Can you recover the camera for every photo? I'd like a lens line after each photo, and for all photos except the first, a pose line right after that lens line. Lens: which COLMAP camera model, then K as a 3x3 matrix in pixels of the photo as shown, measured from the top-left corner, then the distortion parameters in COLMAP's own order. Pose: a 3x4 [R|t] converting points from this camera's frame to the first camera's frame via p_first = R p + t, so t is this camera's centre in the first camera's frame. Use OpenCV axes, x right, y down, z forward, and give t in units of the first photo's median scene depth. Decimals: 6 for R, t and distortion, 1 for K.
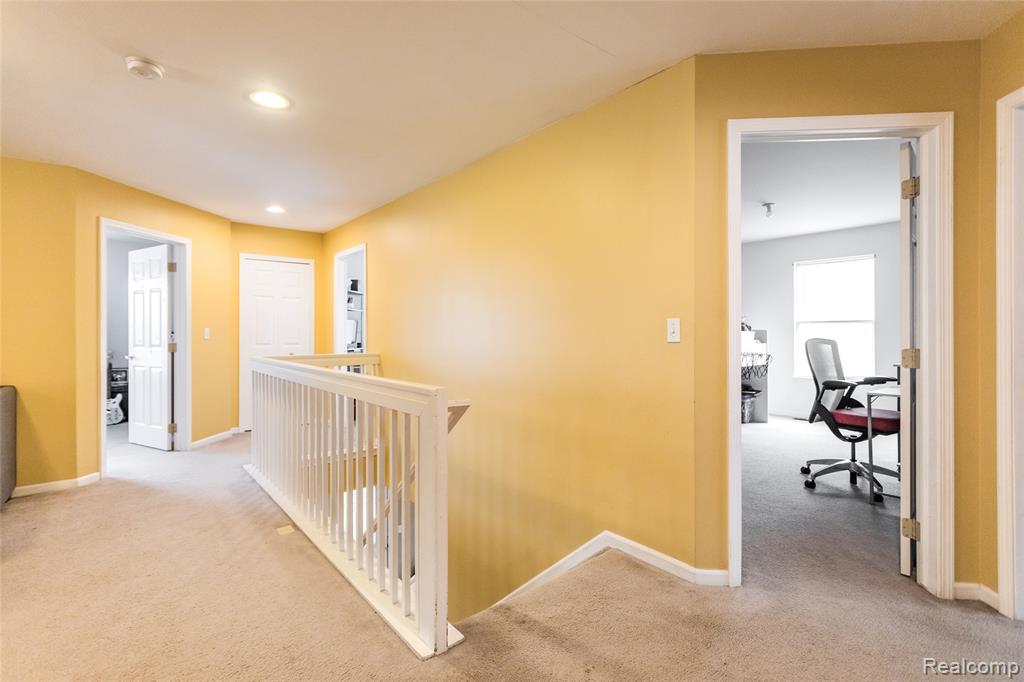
lens RADIAL K [[490.9, 0, 515.3], [0, 490.9, 325.8], [0, 0, 1]] dist [-0.001610, 0.007396]
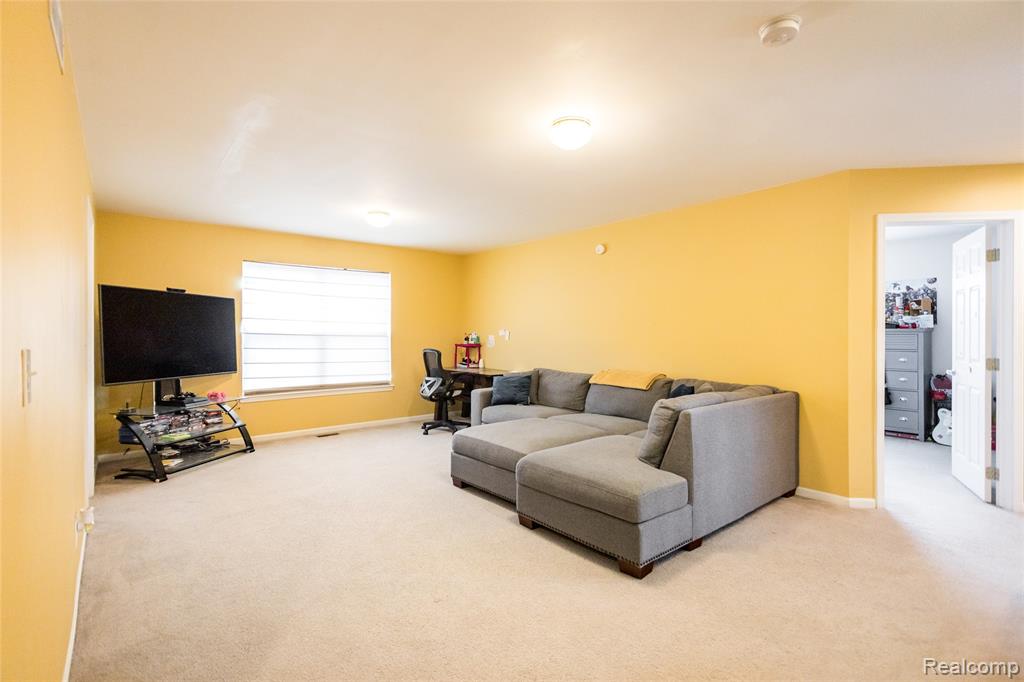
lens RADIAL K [[490.9, 0, 515.3], [0, 490.9, 325.8], [0, 0, 1]] dist [-0.001610, 0.007396]
pose [[0.020556, -0.009877, -0.999740, 0.035776], [0.005738, 0.999936, -0.009761, -0.012049], [0.999772, -0.005536, 0.020611, 0.312570]]
